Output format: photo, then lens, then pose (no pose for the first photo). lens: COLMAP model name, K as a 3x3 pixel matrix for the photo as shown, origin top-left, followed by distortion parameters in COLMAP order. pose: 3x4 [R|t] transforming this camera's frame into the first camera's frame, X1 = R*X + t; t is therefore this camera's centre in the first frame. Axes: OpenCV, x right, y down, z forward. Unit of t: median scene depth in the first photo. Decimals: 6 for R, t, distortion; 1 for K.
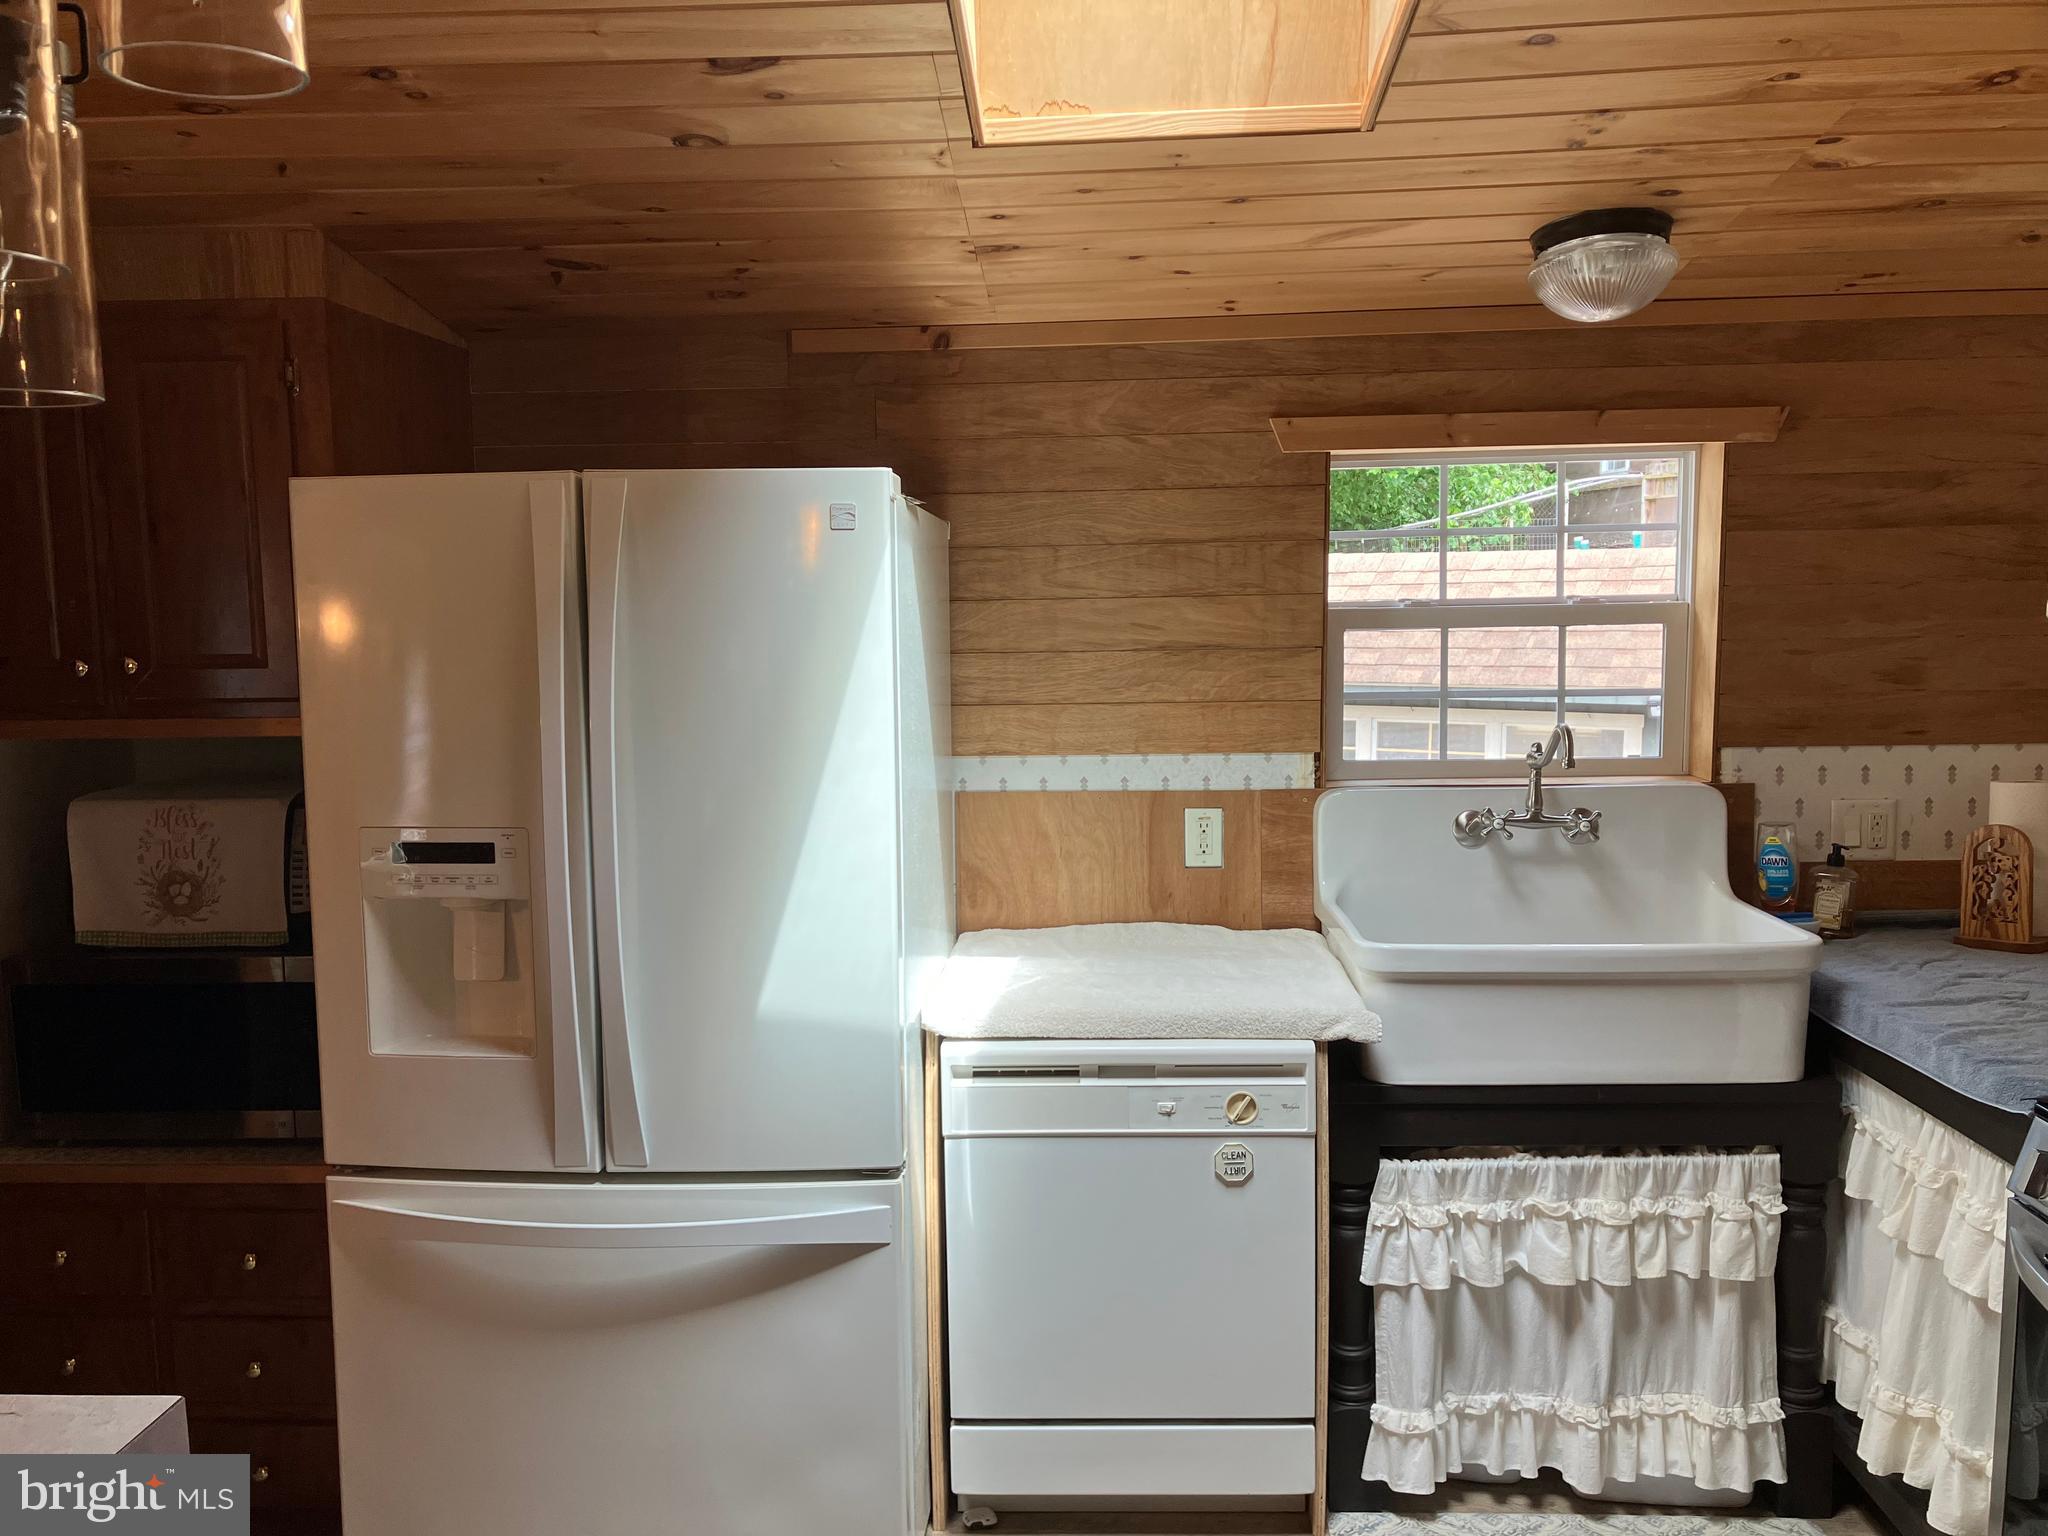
lens RADIAL K [[1713.4, 0, 1024.0], [0, 1713.4, 768.0], [0, 0, 1]] dist [0.007655, -0.007615]
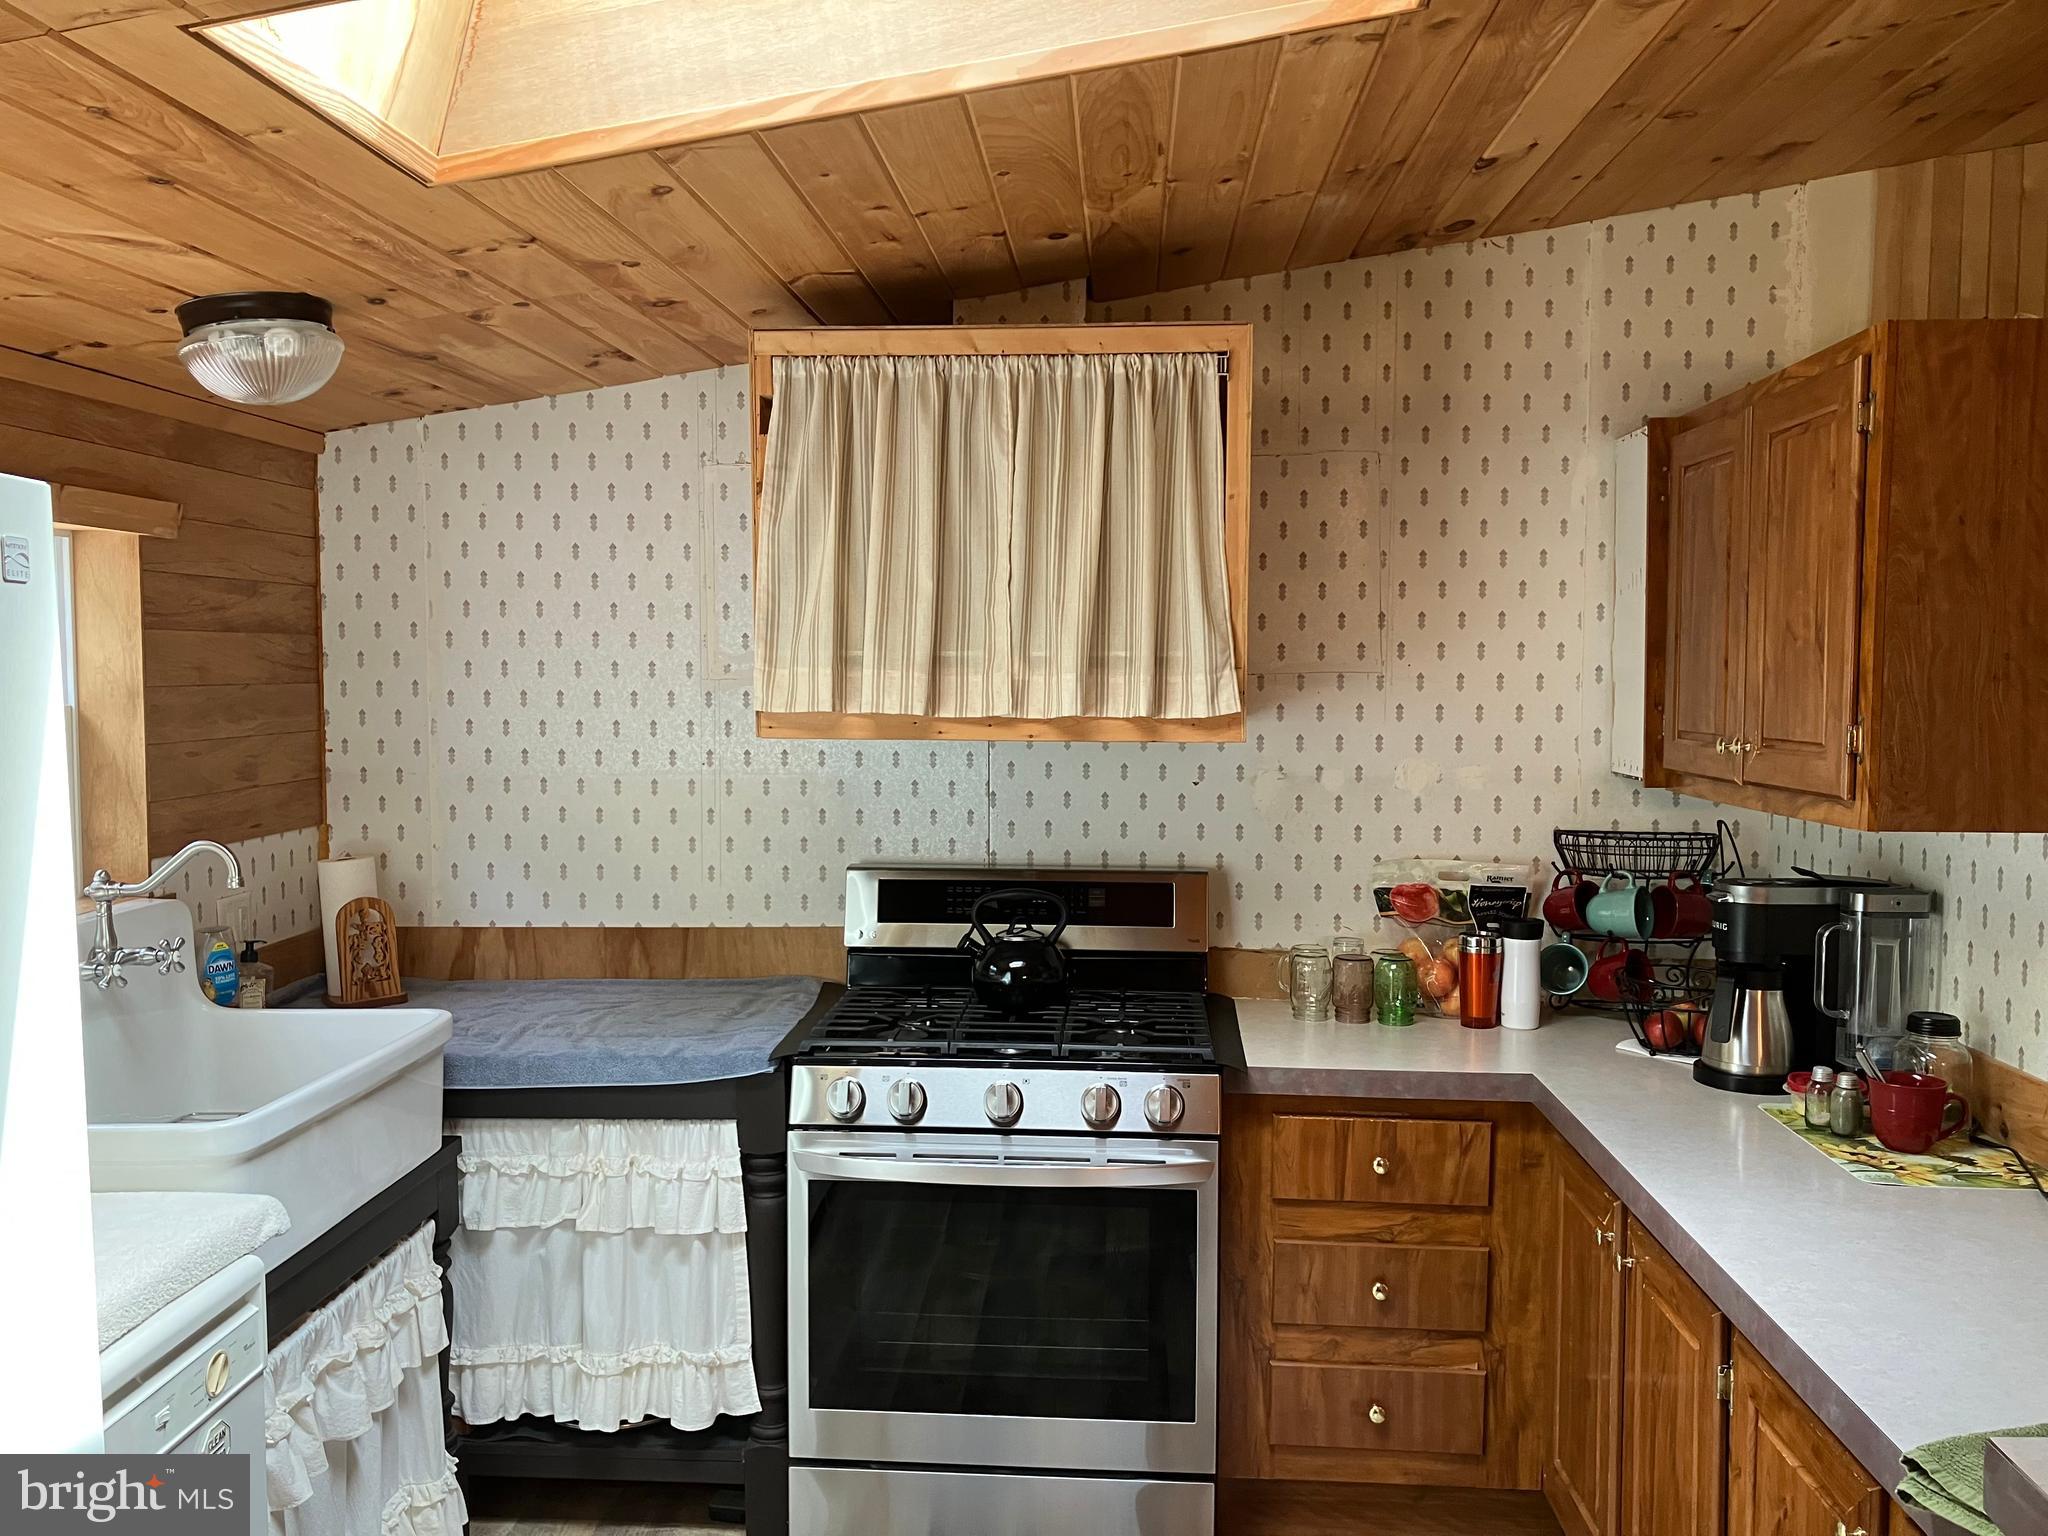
lens RADIAL K [[1687.1, 0, 1019.6], [0, 1687.1, 779.8], [0, 0, 1]] dist [0.013046, 0.007430]
pose [[0.018850, -0.051851, 0.998477, -0.570395], [0.105923, 0.993138, 0.049574, -0.057416], [-0.994196, 0.104827, 0.024213, 0.570544]]
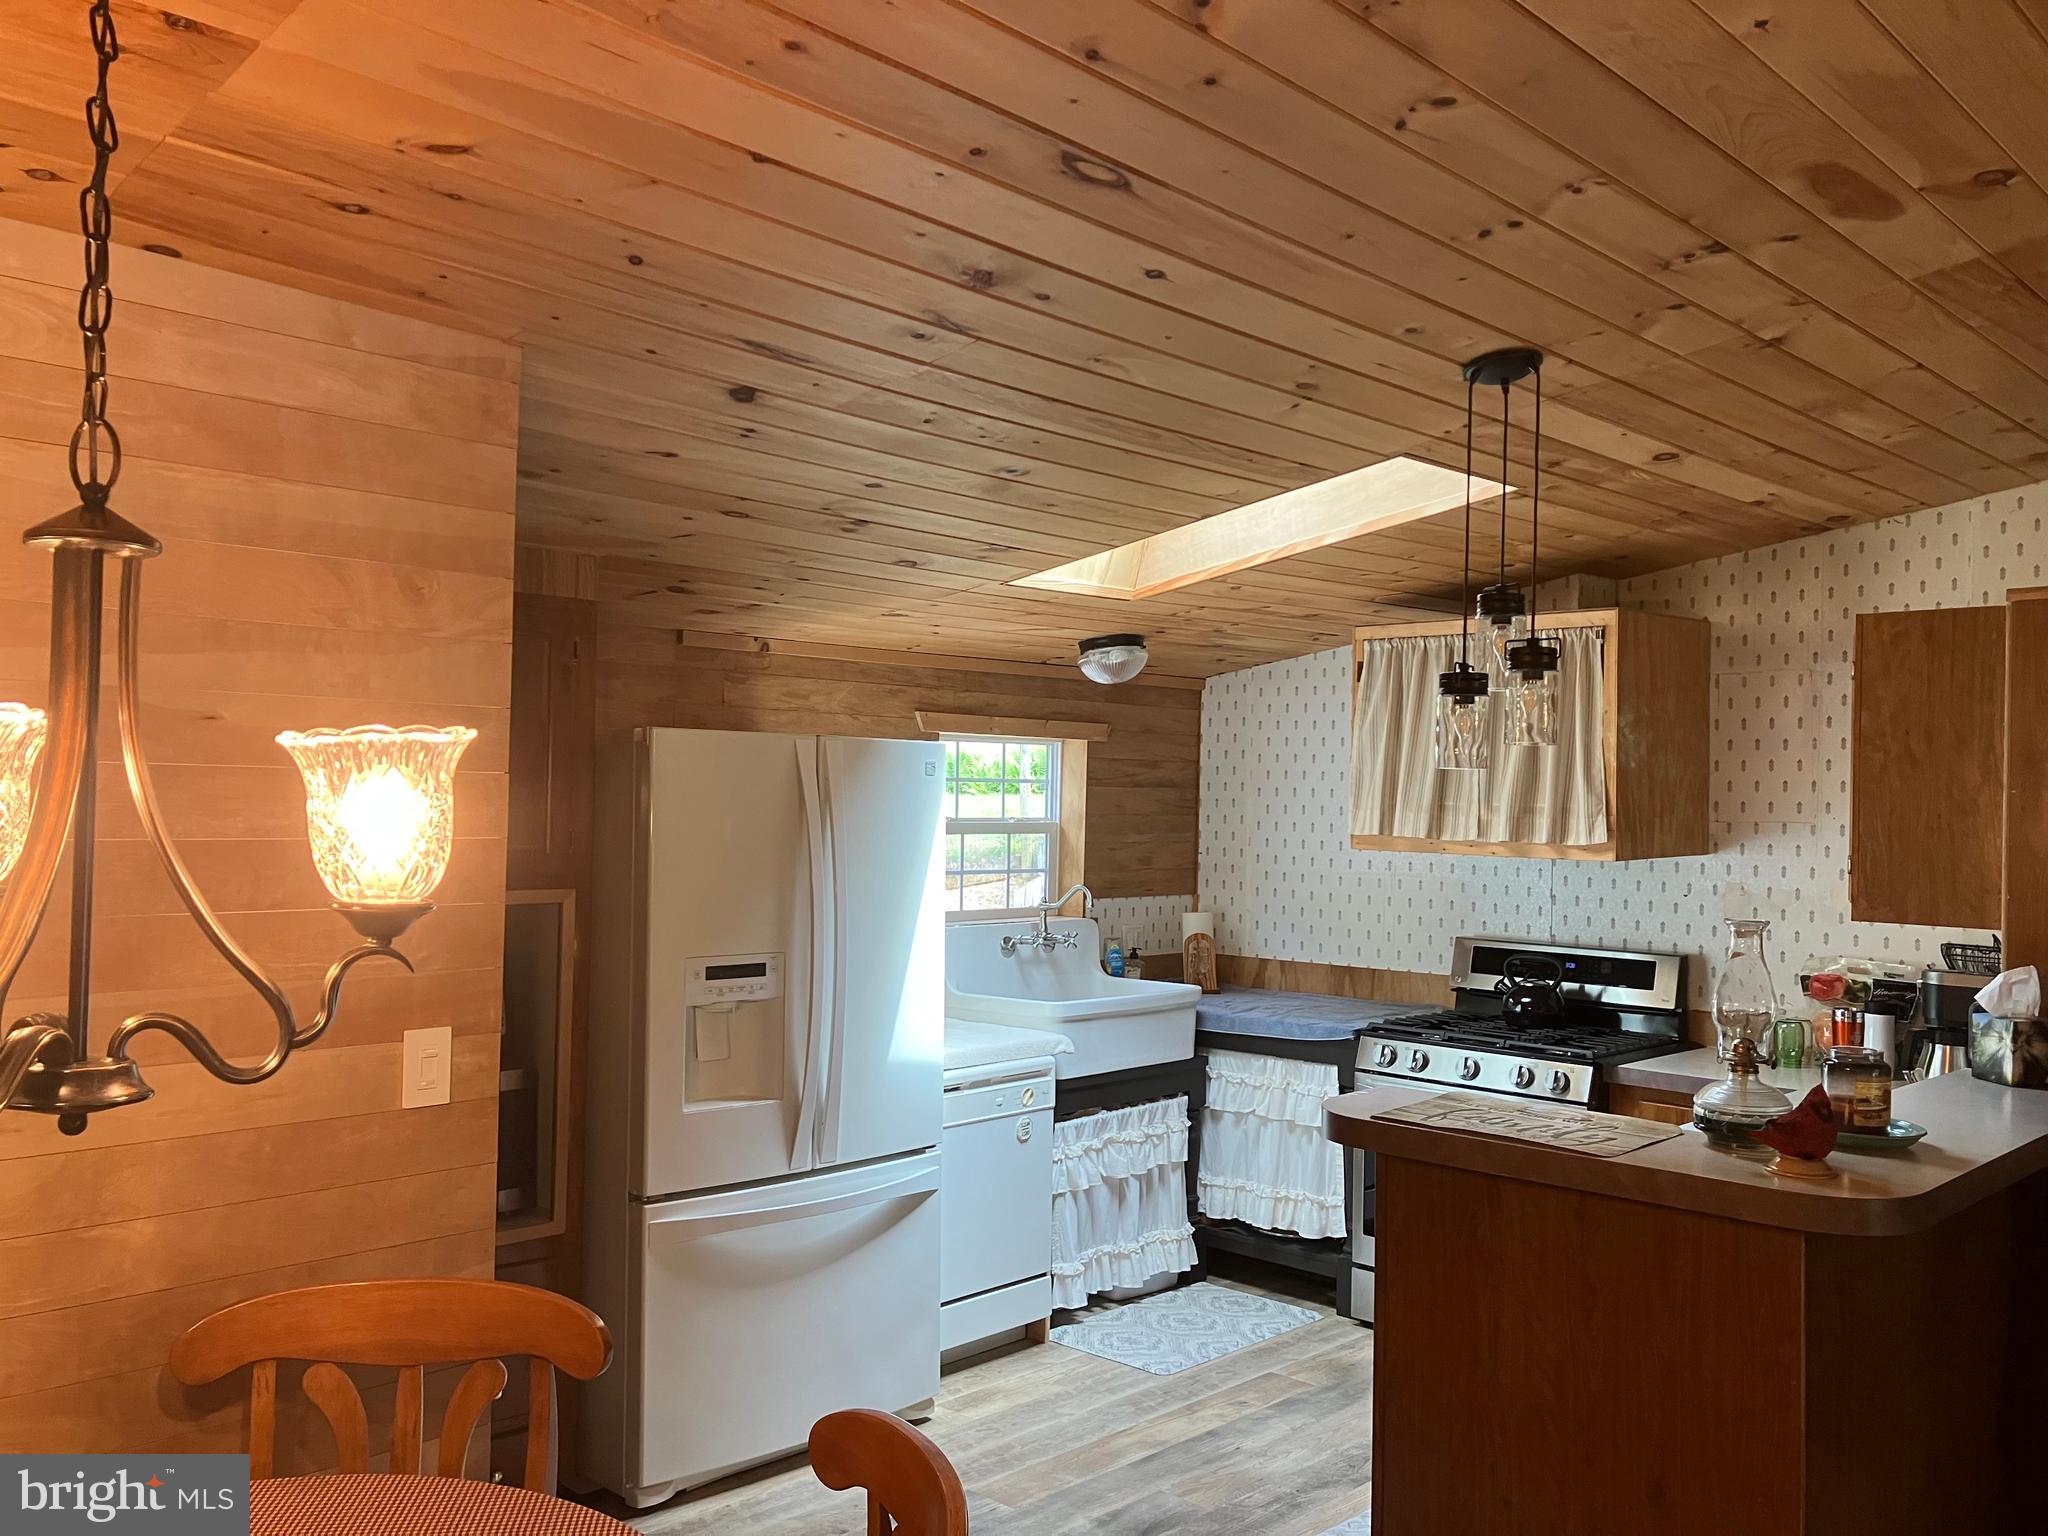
lens RADIAL K [[1652.6, 0, 1024.0], [0, 1652.6, 768.0], [0, 0, 1]] dist [0.091734, -0.185745]
pose [[0.654375, 0.043412, 0.754923, -1.155023], [0.051060, 0.993535, -0.101393, 0.028646], [-0.754444, 0.104896, 0.647928, -0.162799]]
